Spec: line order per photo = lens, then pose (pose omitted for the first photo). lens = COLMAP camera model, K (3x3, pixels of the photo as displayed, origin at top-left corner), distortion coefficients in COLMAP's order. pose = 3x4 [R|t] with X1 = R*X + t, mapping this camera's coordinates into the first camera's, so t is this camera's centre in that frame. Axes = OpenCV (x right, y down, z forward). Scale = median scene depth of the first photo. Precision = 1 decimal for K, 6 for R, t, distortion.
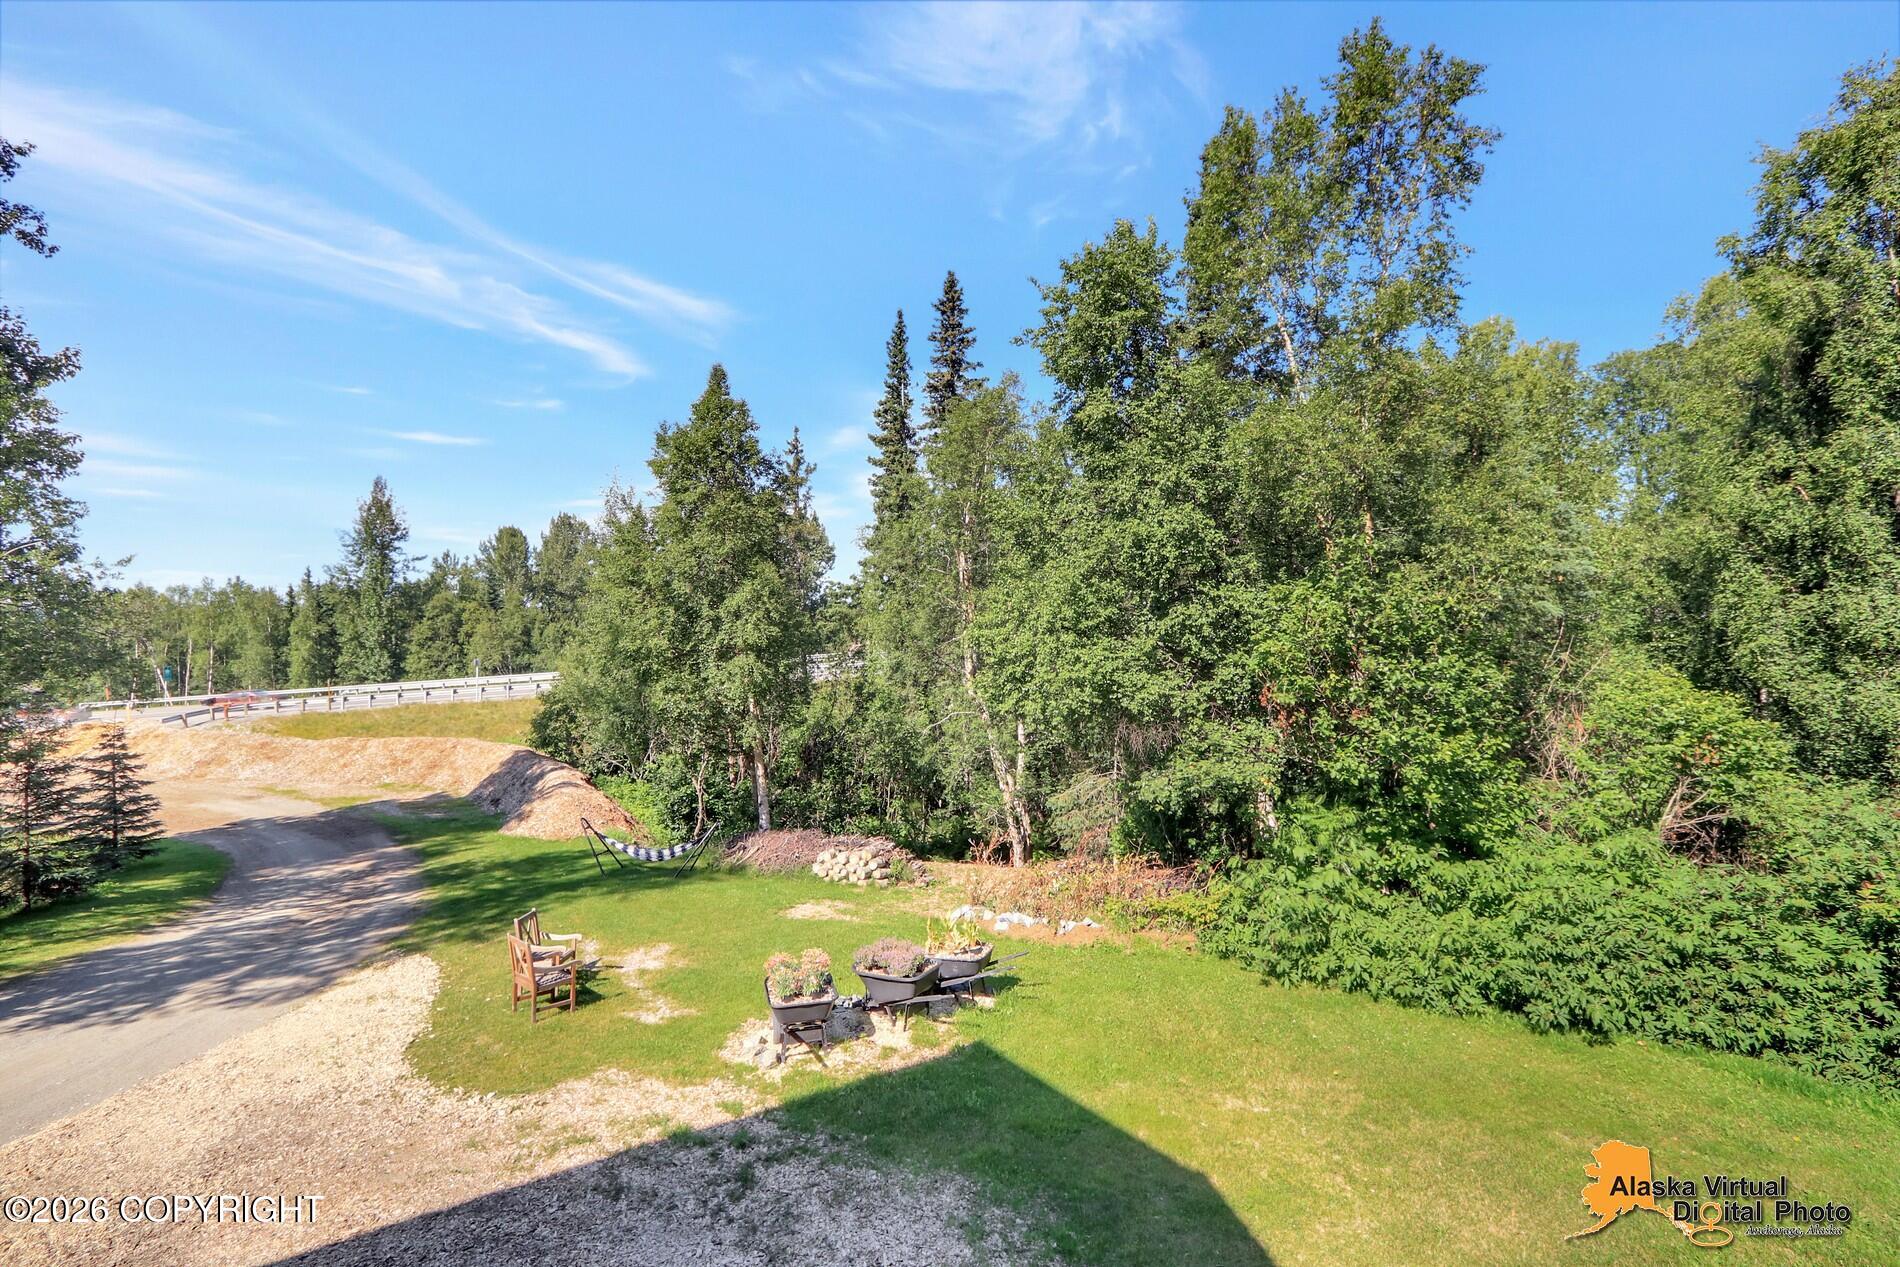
lens RADIAL K [[880.9, 0, 937.8], [0, 880.9, 610.1], [0, 0, 1]] dist [-0.018474, 0.000892]
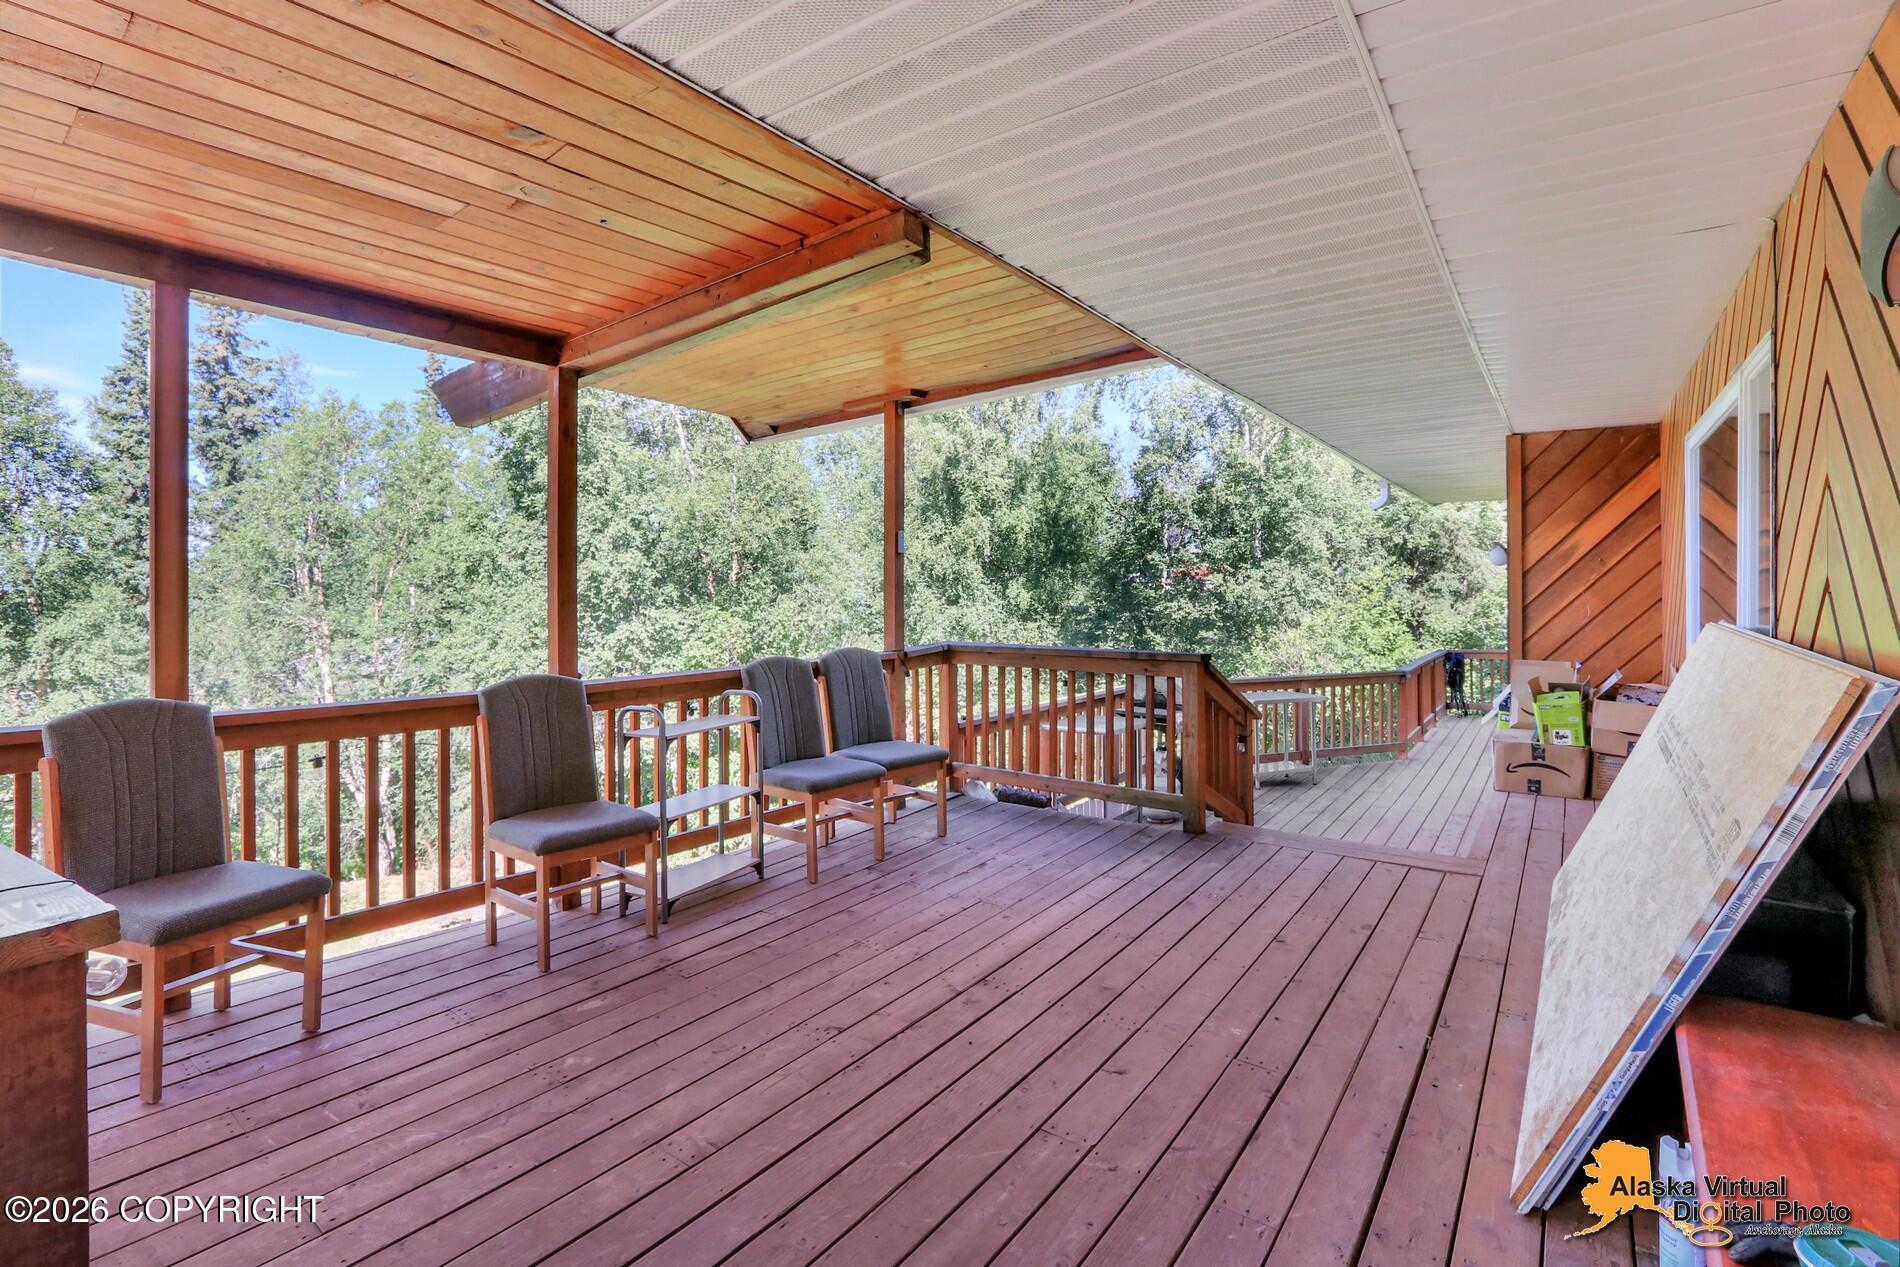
lens RADIAL K [[880.9, 0, 937.8], [0, 880.9, 610.1], [0, 0, 1]] dist [-0.018474, 0.000892]
pose [[0.699010, -0.018031, 0.714884, -0.327657], [0.016929, 0.999819, 0.008665, -0.028364], [-0.714911, 0.006045, 0.699189, -0.262135]]
